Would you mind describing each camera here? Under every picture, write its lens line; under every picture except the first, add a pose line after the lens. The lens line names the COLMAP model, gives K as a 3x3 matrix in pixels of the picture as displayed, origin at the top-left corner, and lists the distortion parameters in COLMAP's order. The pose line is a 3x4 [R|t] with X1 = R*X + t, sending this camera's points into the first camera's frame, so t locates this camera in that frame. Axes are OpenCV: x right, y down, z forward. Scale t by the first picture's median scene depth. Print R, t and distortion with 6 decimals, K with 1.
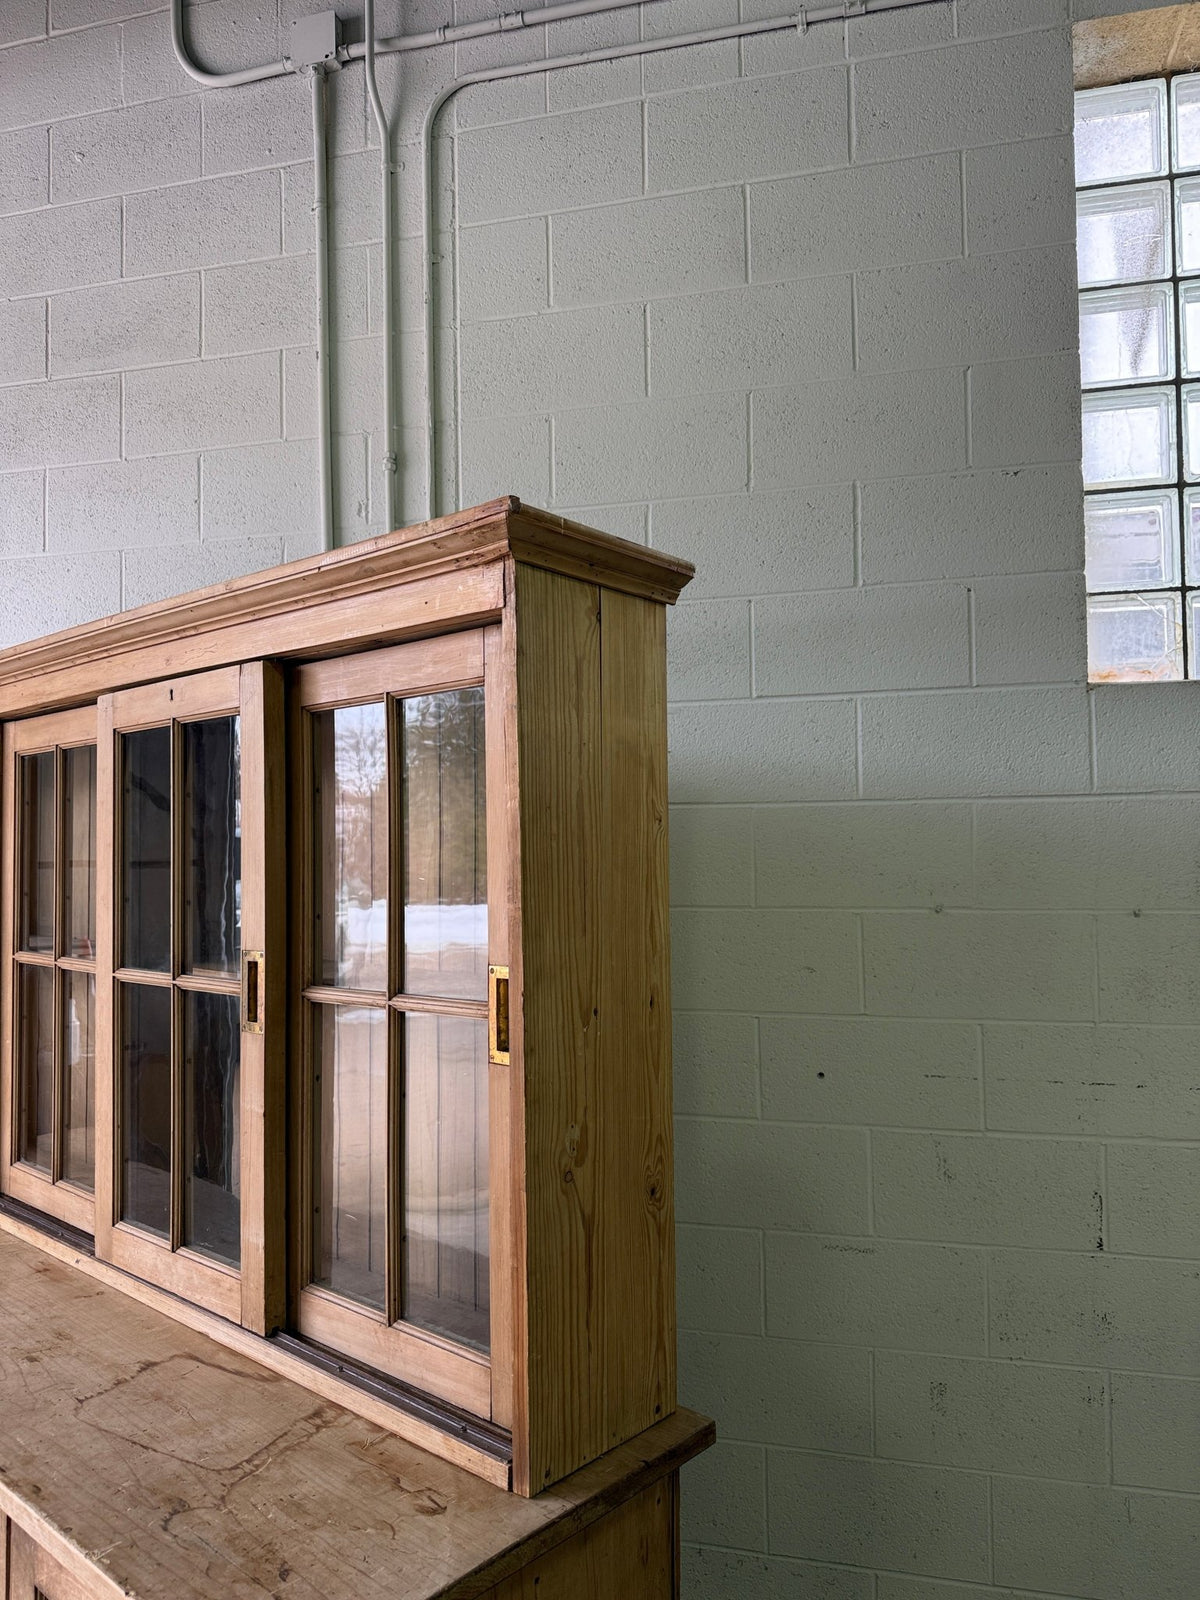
lens RADIAL K [[1140.8, 0, 606.5], [0, 1140.8, 798.8], [0, 0, 1]] dist [0.041126, -0.051708]
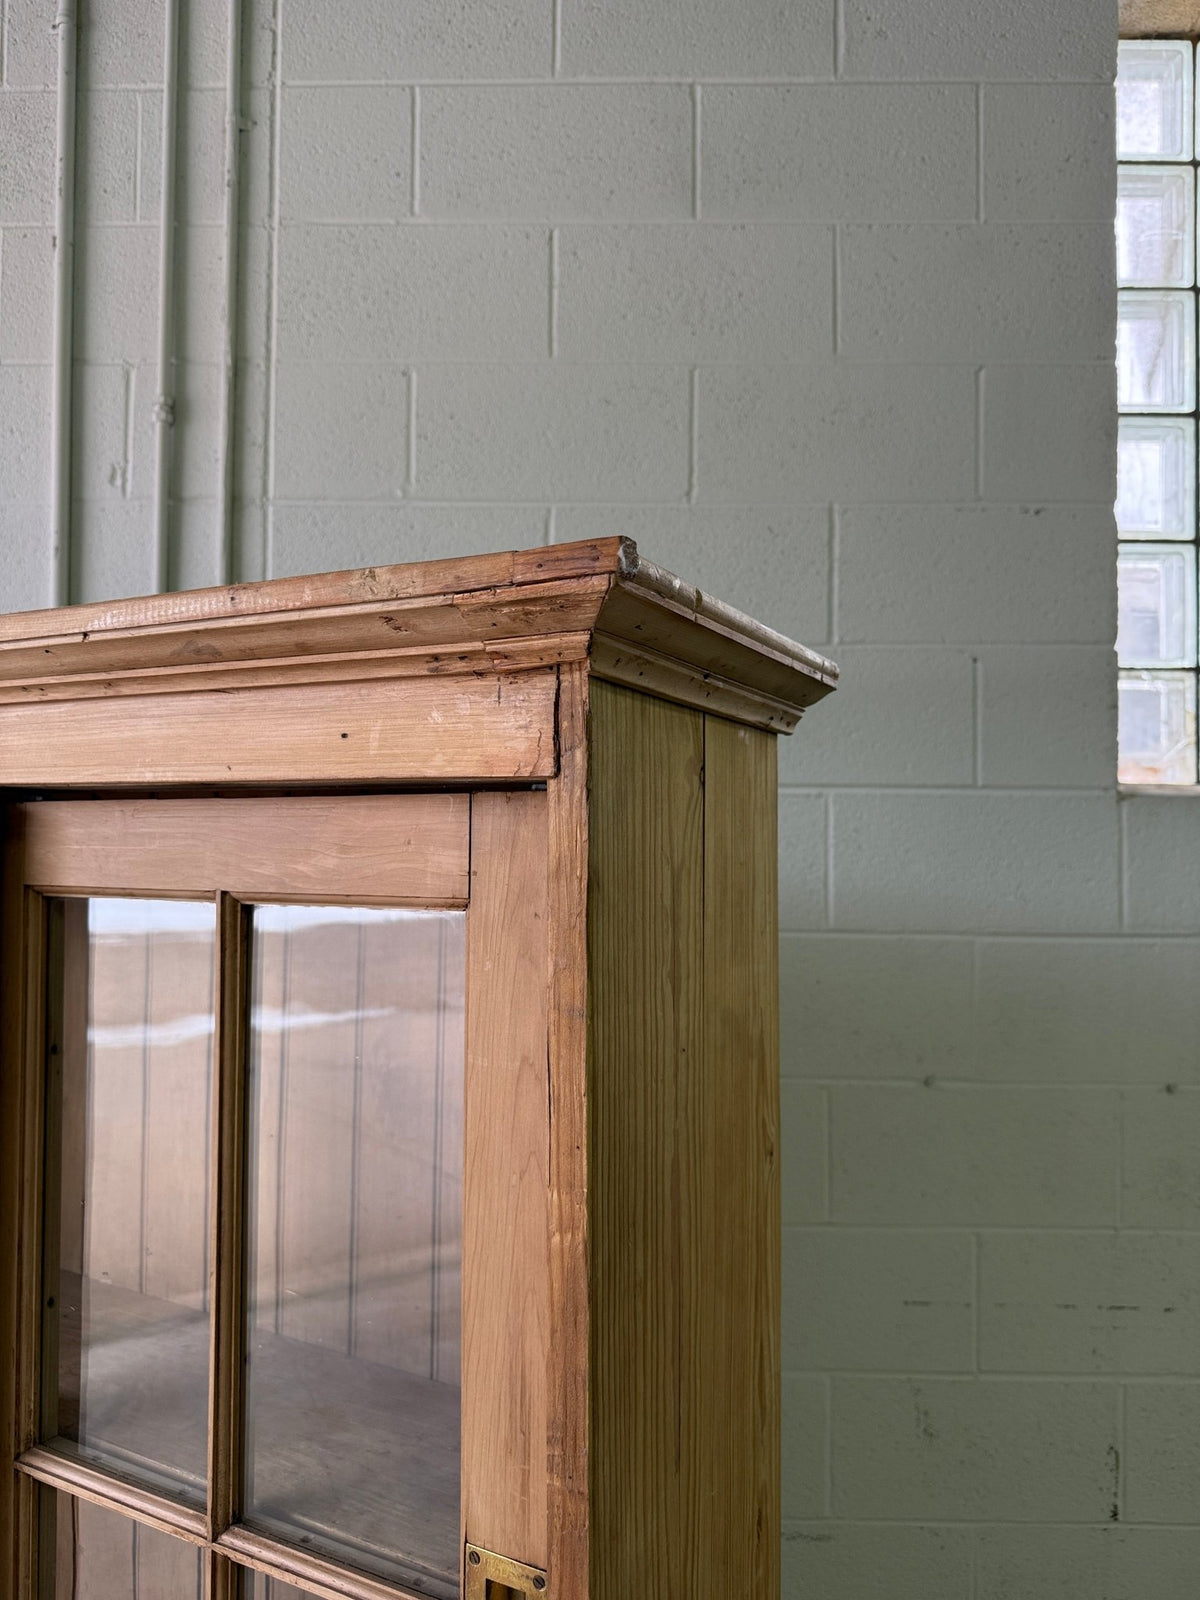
lens RADIAL K [[1140.8, 0, 606.3], [0, 1140.8, 790.5], [0, 0, 1]] dist [0.041126, -0.051708]
pose [[0.973522, 0.029224, 0.226718, -0.107319], [-0.031031, 0.999509, 0.004408, -0.105002], [-0.226478, -0.011326, 0.973951, 0.359760]]
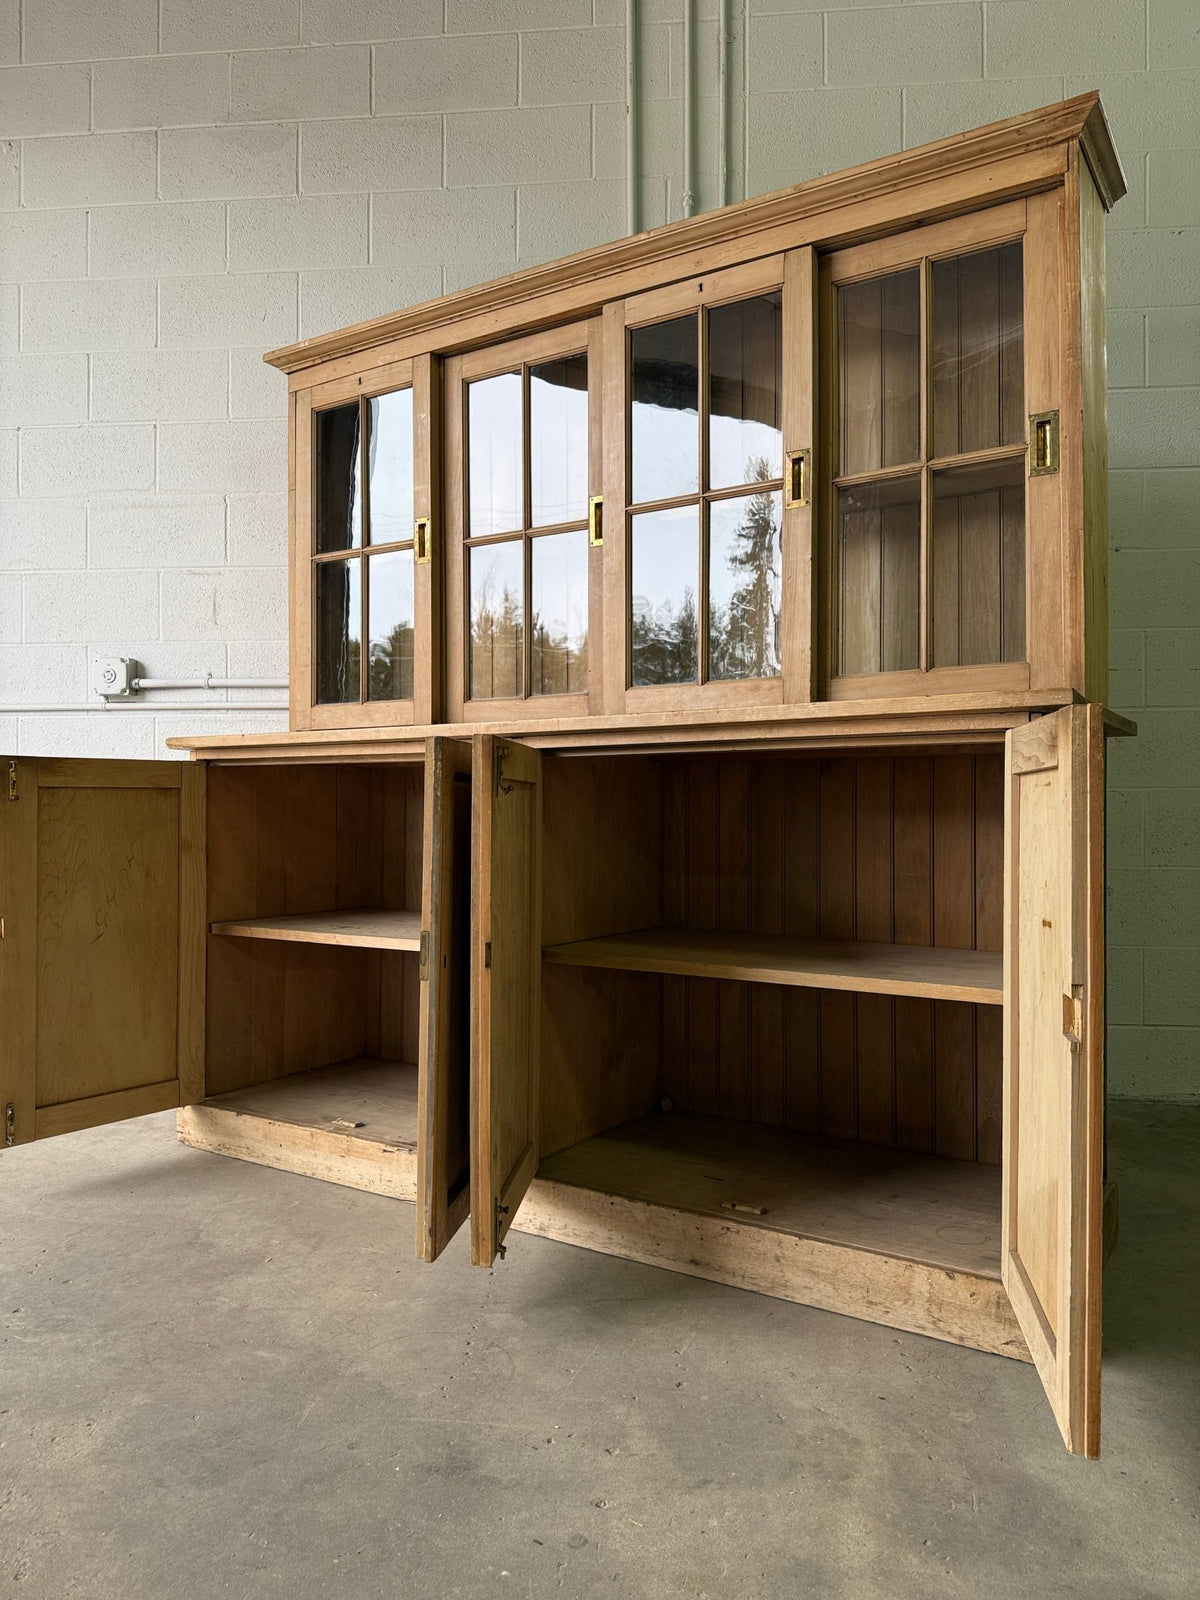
lens RADIAL K [[1140.8, 0, 605.7], [0, 1140.8, 799.2], [0, 0, 1]] dist [0.041126, -0.051708]
pose [[0.988063, 0.015320, 0.153287, -0.603444], [-0.020397, 0.999292, 0.031603, 0.420524], [-0.152695, -0.034352, 0.987676, -0.322068]]
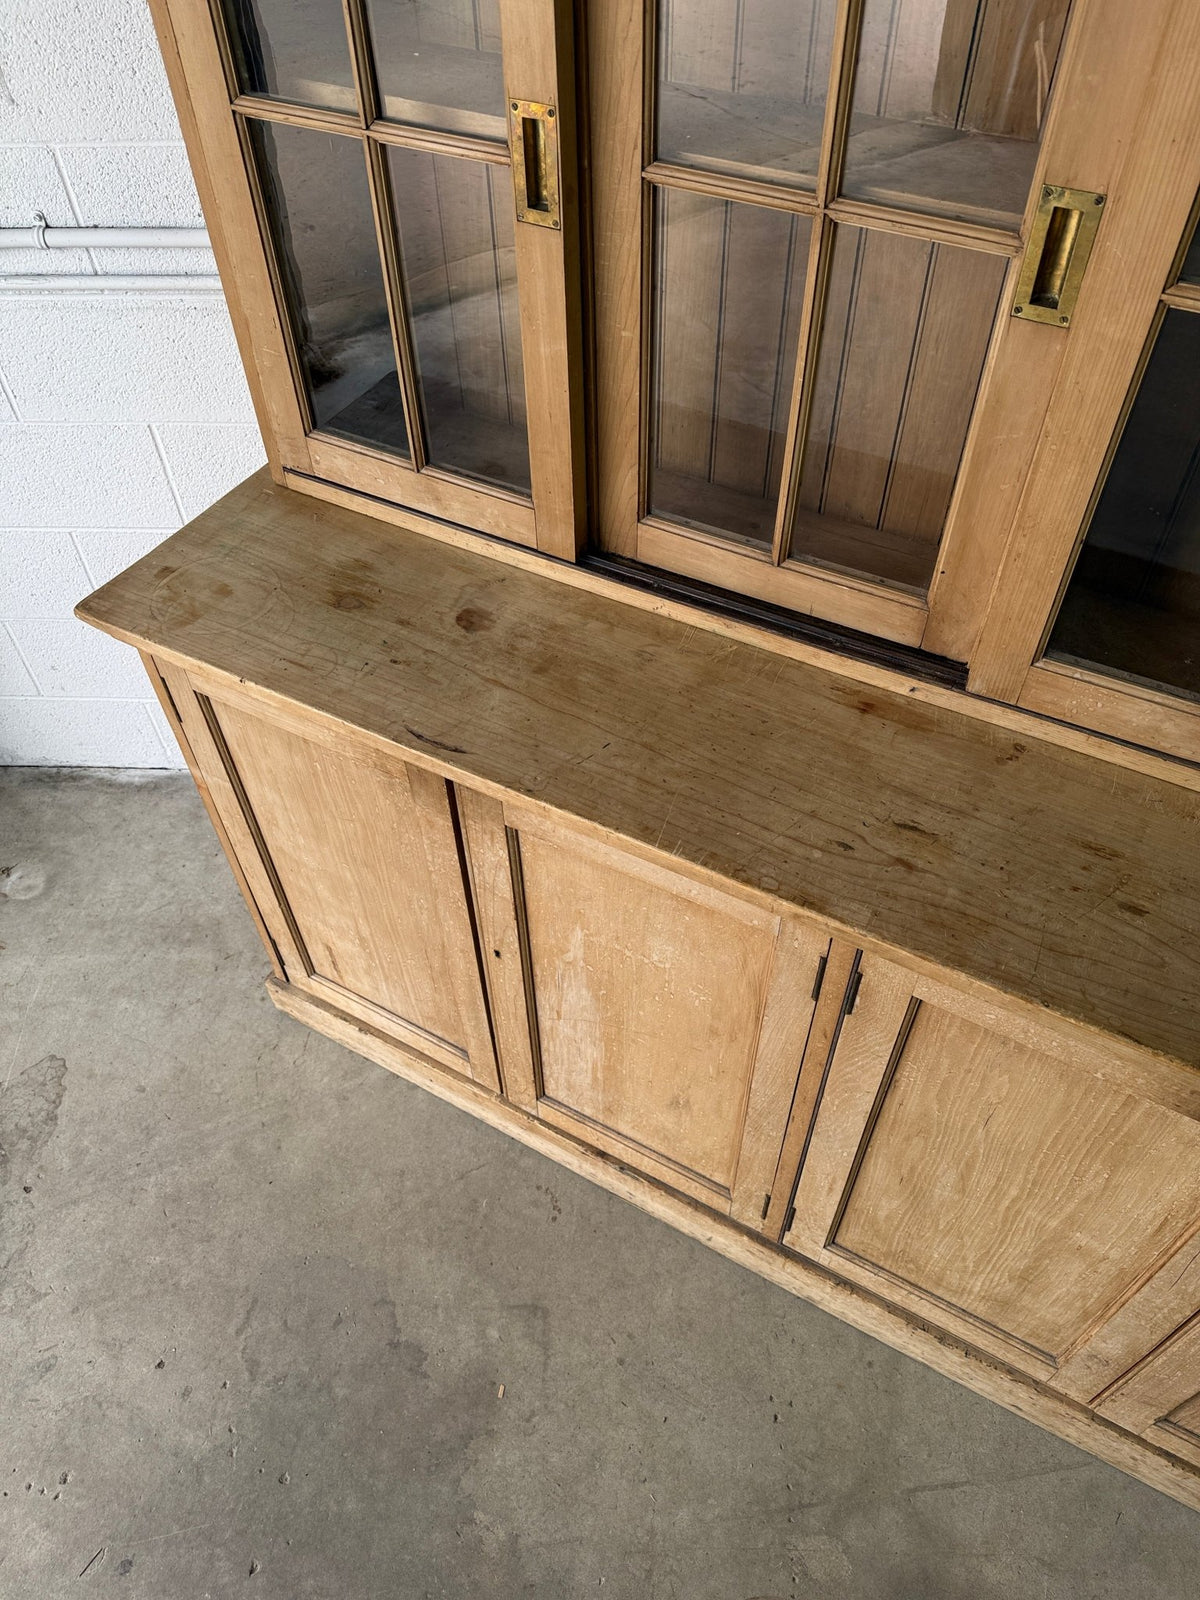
lens RADIAL K [[1140.8, 0, 585.9], [0, 1140.8, 806.9], [0, 0, 1]] dist [0.041126, -0.051708]
pose [[0.977172, -0.166480, 0.131982, -0.717510], [0.000404, 0.622696, 0.782463, -0.092819], [-0.212450, -0.764548, 0.608549, 0.533396]]
